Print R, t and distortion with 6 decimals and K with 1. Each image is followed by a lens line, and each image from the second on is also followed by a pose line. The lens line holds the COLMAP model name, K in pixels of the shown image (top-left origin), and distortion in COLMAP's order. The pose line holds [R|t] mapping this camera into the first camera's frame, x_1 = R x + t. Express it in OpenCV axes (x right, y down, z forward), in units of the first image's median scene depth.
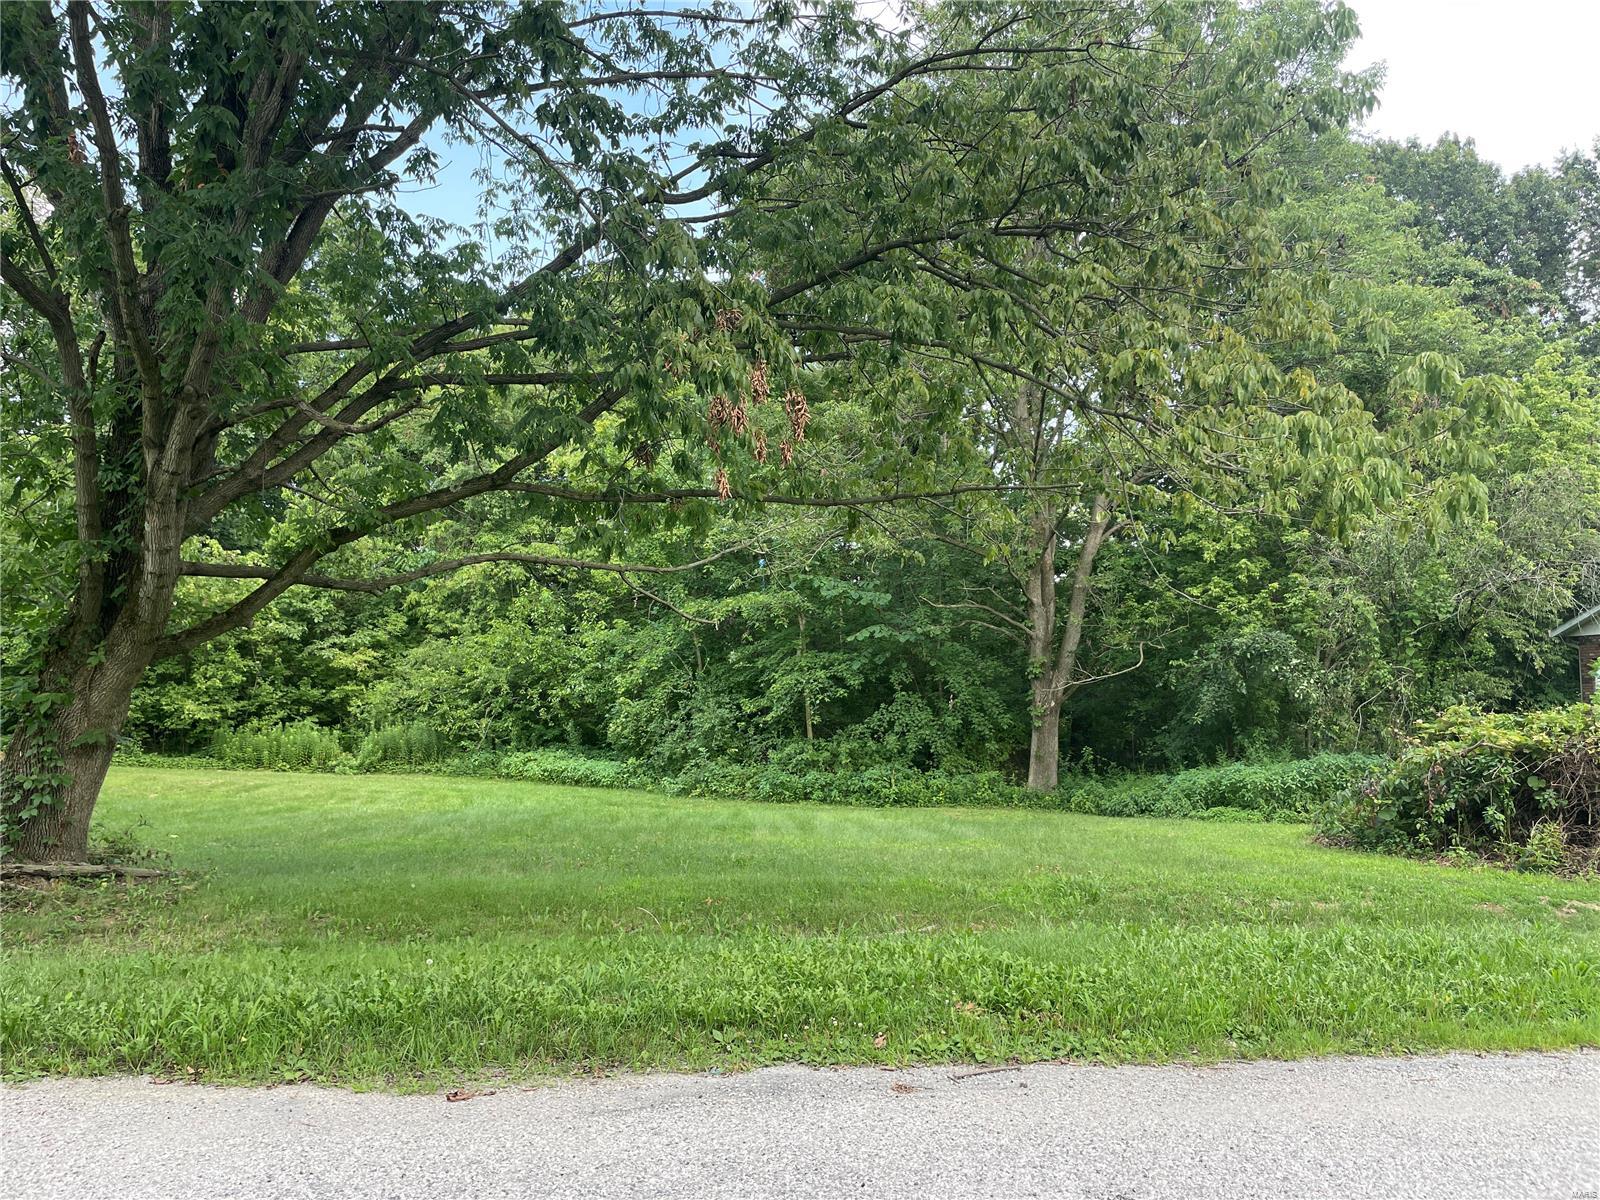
lens RADIAL K [[1233.0, 0, 817.8], [0, 1233.0, 605.0], [0, 0, 1]] dist [0.079961, -0.113988]
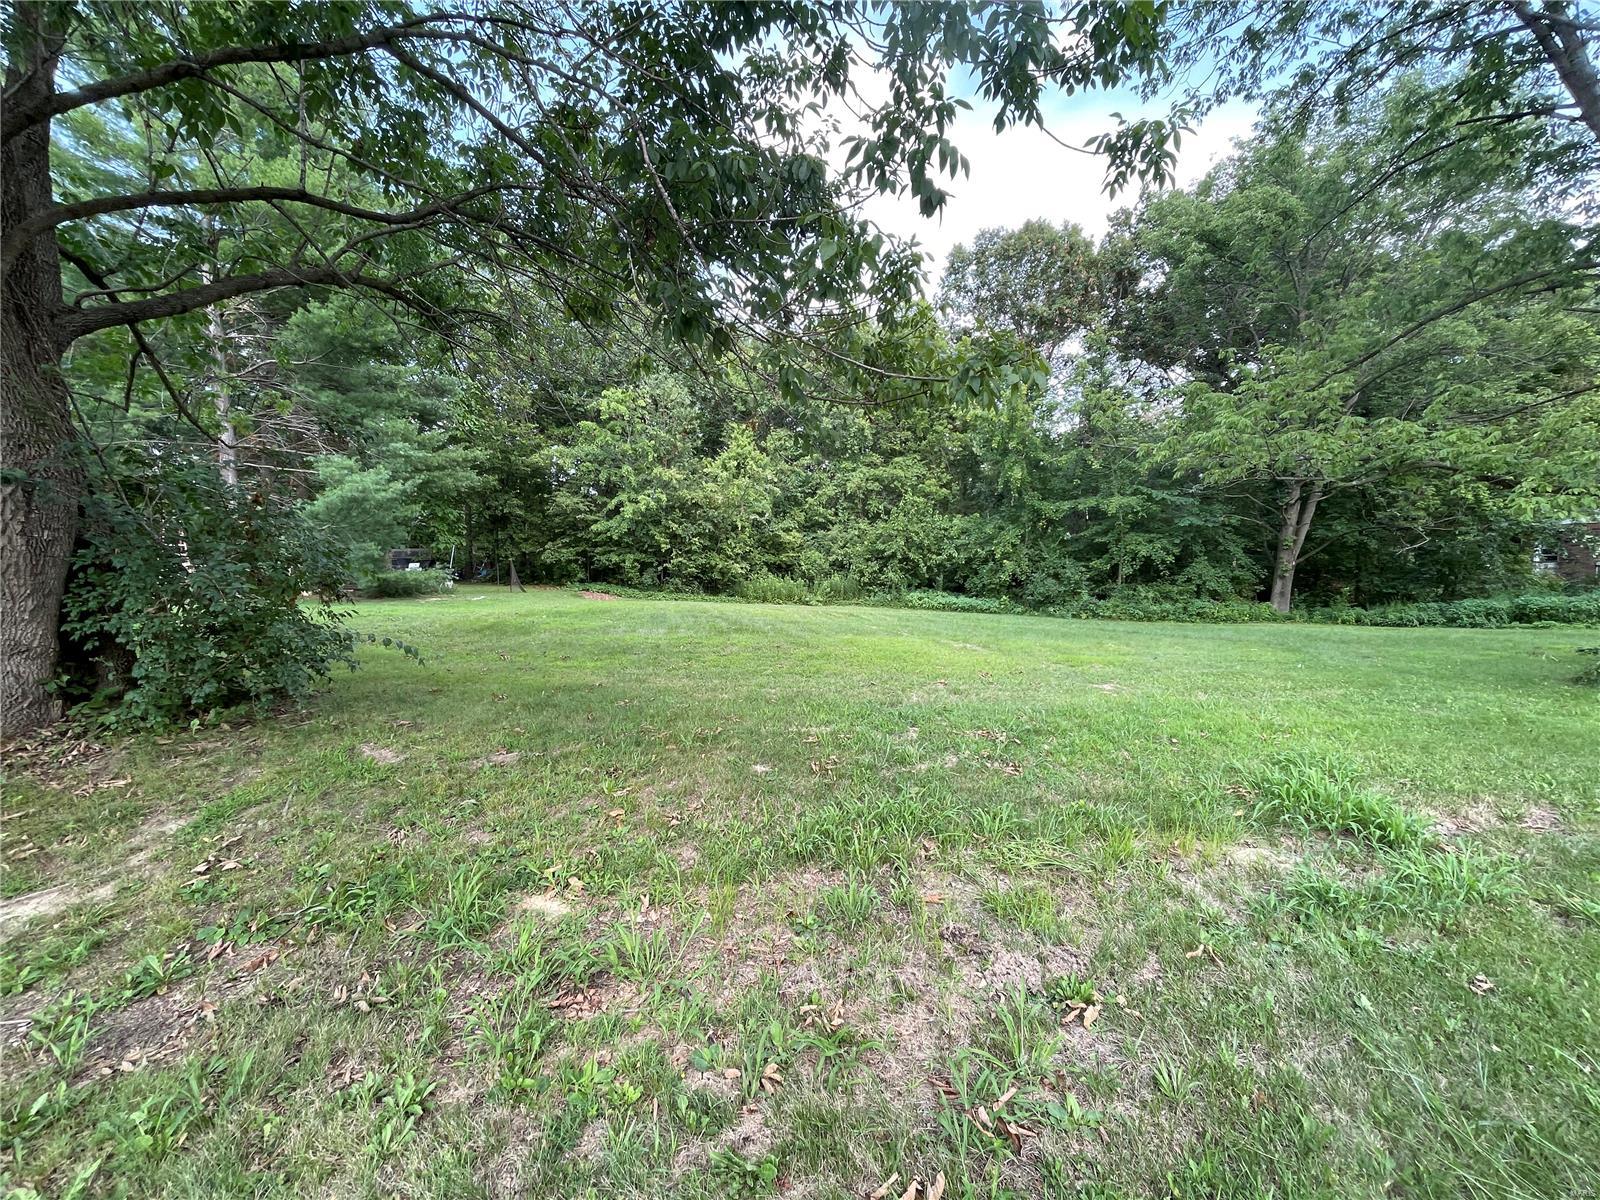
lens RADIAL K [[650.6, 0, 800.9], [0, 650.6, 600.9], [0, 0, 1]] dist [0.002424, -0.001159]
pose [[0.993643, -0.006360, 0.112399, -1.021516], [-0.008364, 0.991473, 0.130045, 0.033185], [-0.112268, -0.130158, 0.985117, 0.292735]]
